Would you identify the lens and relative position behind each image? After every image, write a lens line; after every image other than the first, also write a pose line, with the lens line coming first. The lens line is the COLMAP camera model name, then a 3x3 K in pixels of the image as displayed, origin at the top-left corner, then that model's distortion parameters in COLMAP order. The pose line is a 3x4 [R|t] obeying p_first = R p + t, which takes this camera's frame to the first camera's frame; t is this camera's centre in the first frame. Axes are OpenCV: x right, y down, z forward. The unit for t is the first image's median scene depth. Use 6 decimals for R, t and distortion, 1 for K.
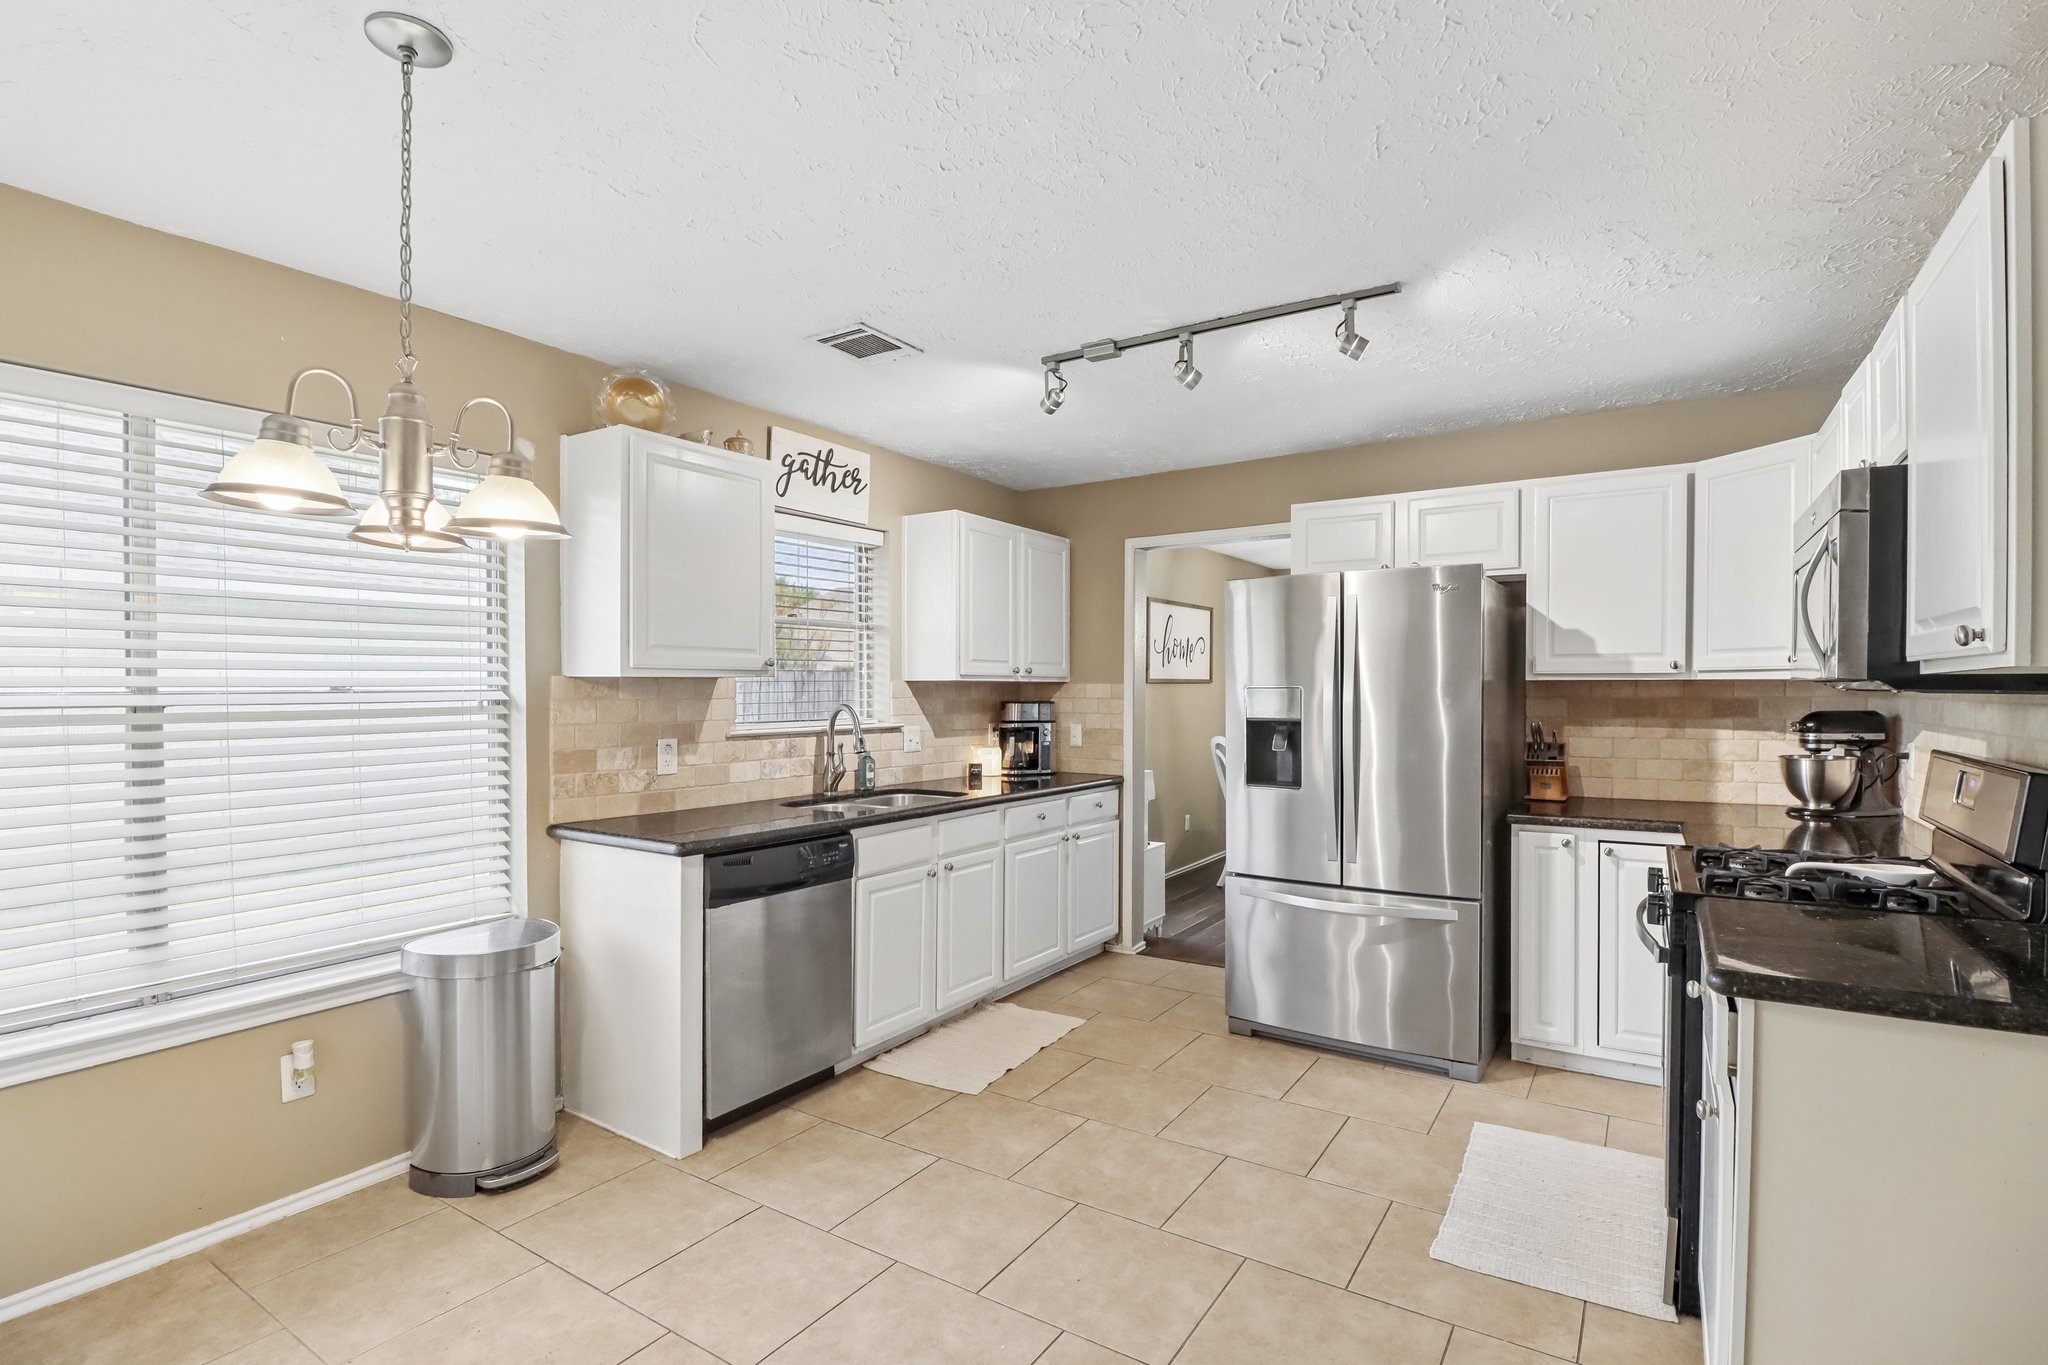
lens RADIAL K [[983.8, 0, 1030.4], [0, 983.8, 688.9], [0, 0, 1]] dist [0.018146, -0.024542]
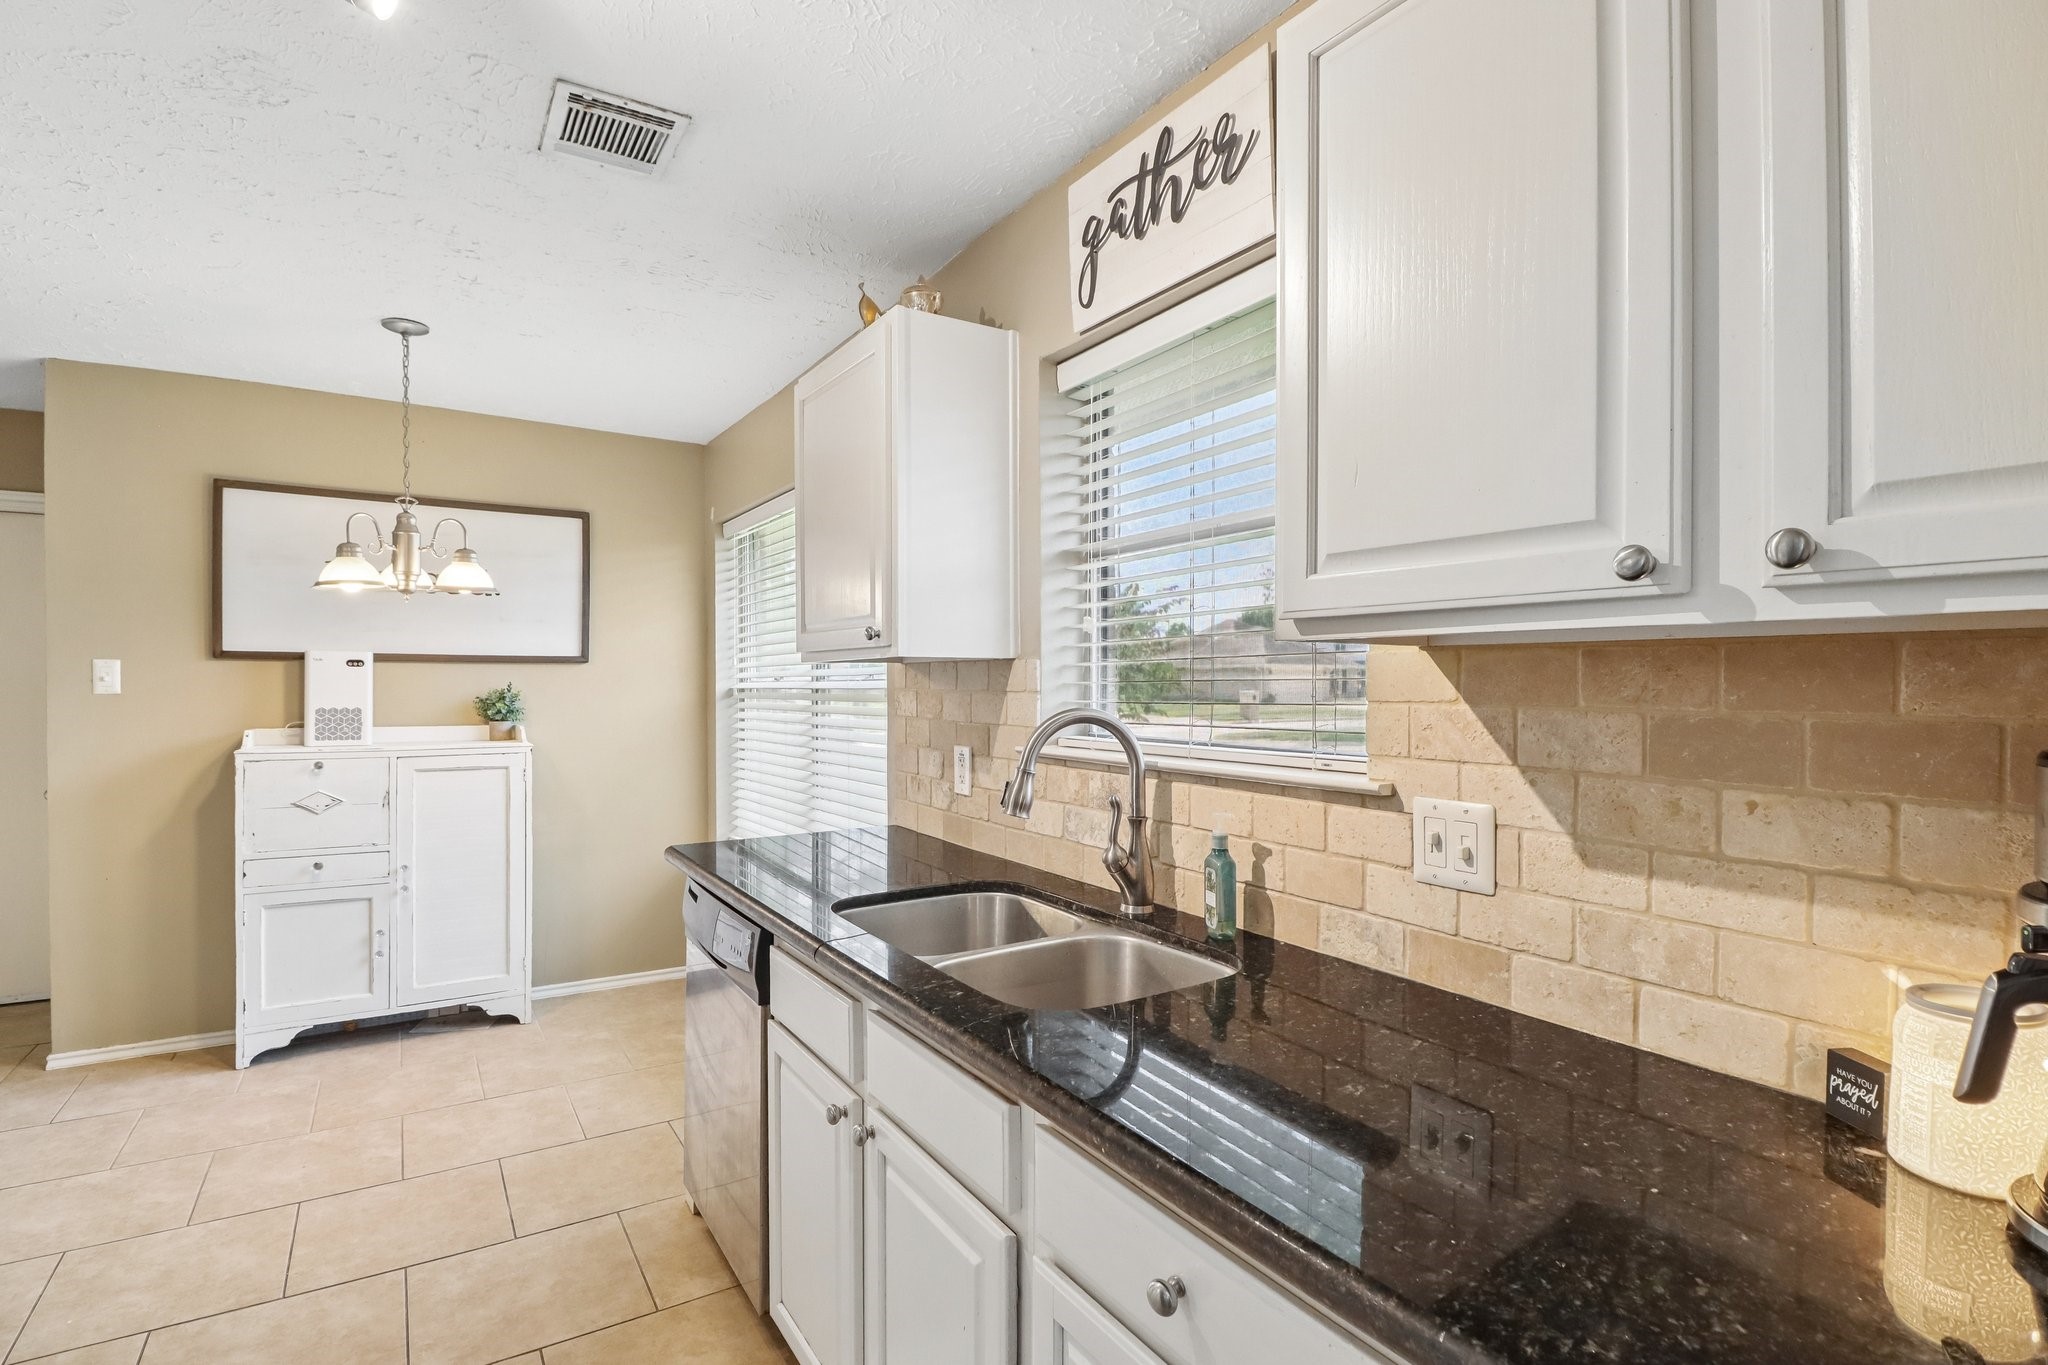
lens RADIAL K [[985.0, 0, 1026.9], [0, 985.0, 689.5], [0, 0, 1]] dist [-0.000355, -0.015446]
pose [[-0.413915, 0.003619, -0.910309, 0.260787], [-0.005621, 0.999963, 0.006531, 0.004700], [0.910298, 0.007820, -0.413879, 1.314615]]
